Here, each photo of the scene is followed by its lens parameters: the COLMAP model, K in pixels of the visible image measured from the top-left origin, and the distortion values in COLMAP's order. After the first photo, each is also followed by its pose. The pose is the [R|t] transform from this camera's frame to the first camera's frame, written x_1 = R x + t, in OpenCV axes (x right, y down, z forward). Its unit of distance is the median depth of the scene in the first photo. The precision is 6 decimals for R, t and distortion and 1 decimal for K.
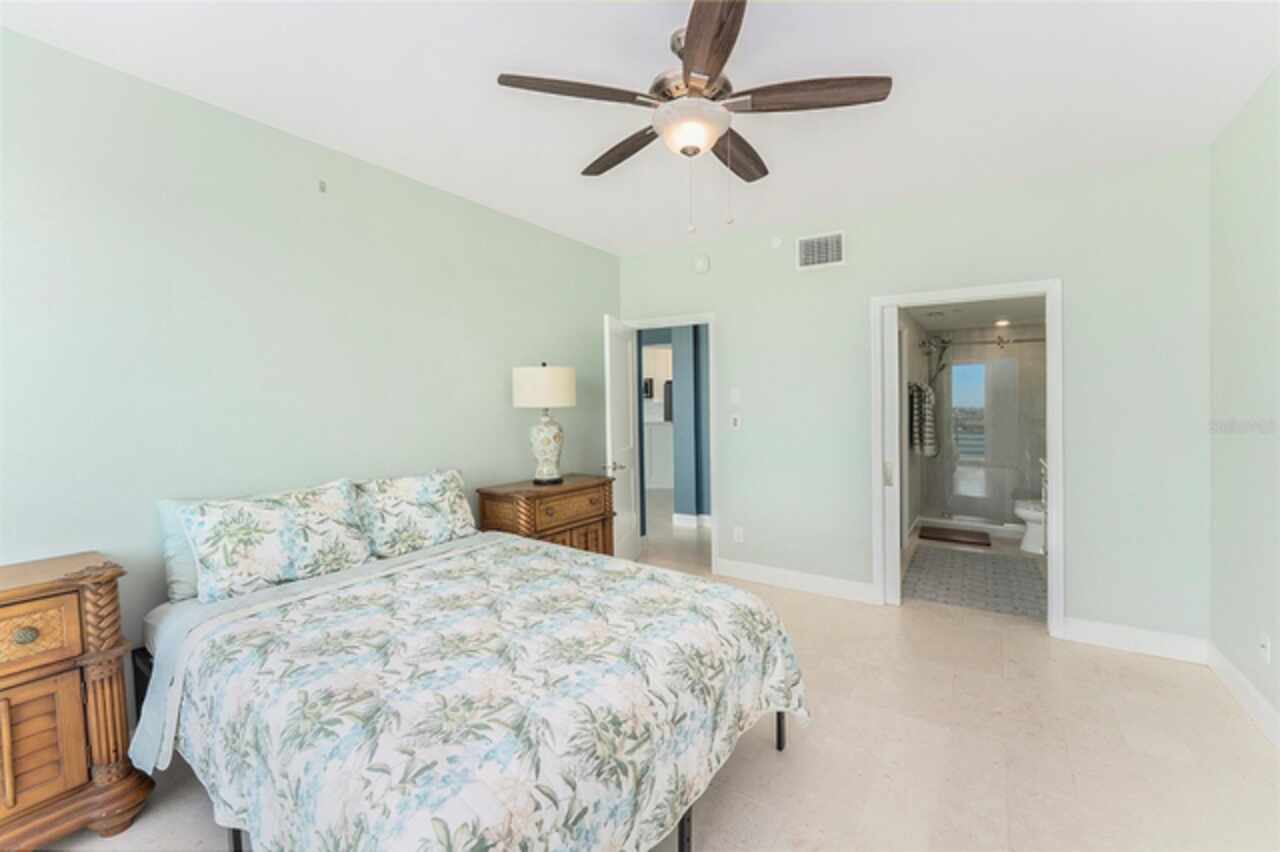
lens RADIAL K [[537.4, 0, 645.4], [0, 537.4, 419.2], [0, 0, 1]] dist [0.001374, 0.000142]
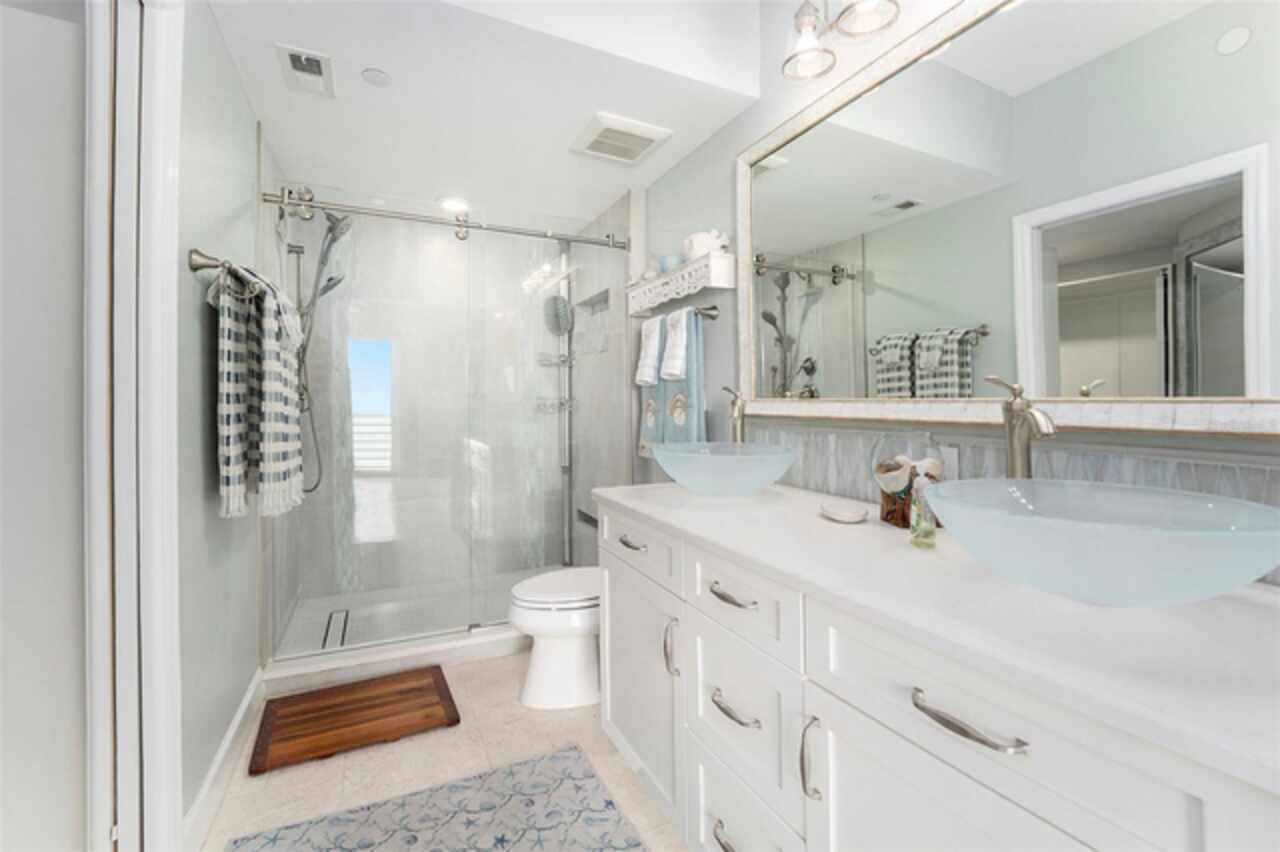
lens RADIAL K [[537.4, 0, 644.4], [0, 537.4, 417.6], [0, 0, 1]] dist [0.001374, 0.000142]
pose [[0.518600, 0.005394, 0.855000, 0.373321], [0.000030, 0.999980, -0.006327, 0.015254], [-0.855017, 0.003307, 0.518590, 0.664355]]
